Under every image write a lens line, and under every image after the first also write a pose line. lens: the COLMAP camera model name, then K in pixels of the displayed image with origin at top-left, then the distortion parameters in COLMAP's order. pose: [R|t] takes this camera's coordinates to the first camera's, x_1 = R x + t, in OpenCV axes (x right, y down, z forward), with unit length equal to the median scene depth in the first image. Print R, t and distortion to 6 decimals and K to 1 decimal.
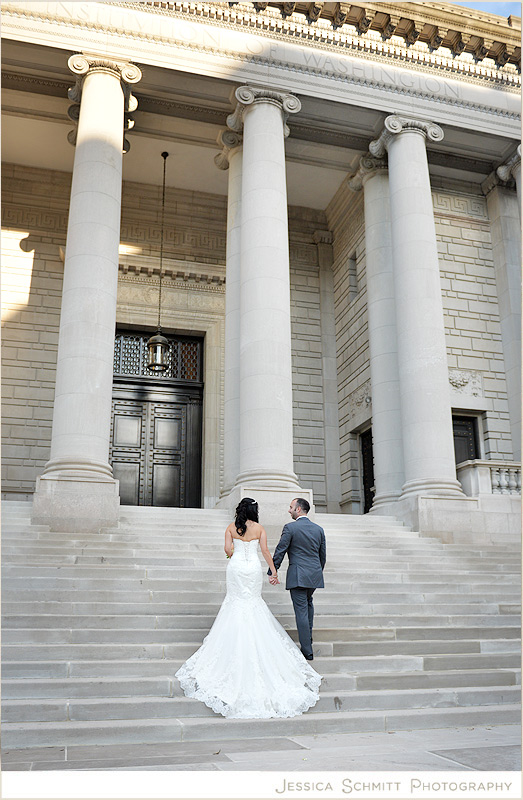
lens RADIAL K [[633.4, 0, 185.5], [0, 633.4, 446.0], [0, 0, 1]] dist [-0.003333, -0.001054]
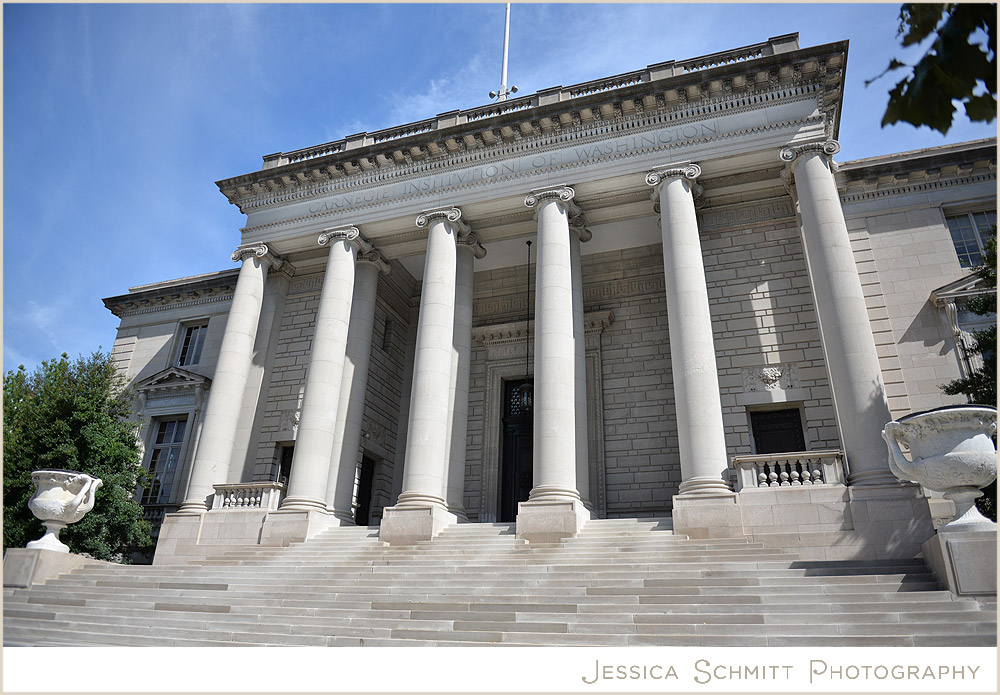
lens RADIAL K [[621.2, 0, 500.0], [0, 621.2, 347.5], [0, 0, 1]] dist [-0.066716, -0.000259]
pose [[0.848440, -0.205702, -0.487684, 0.694676], [0.109298, 0.969622, -0.218830, 0.027292], [0.517883, 0.132361, 0.845149, -0.107660]]
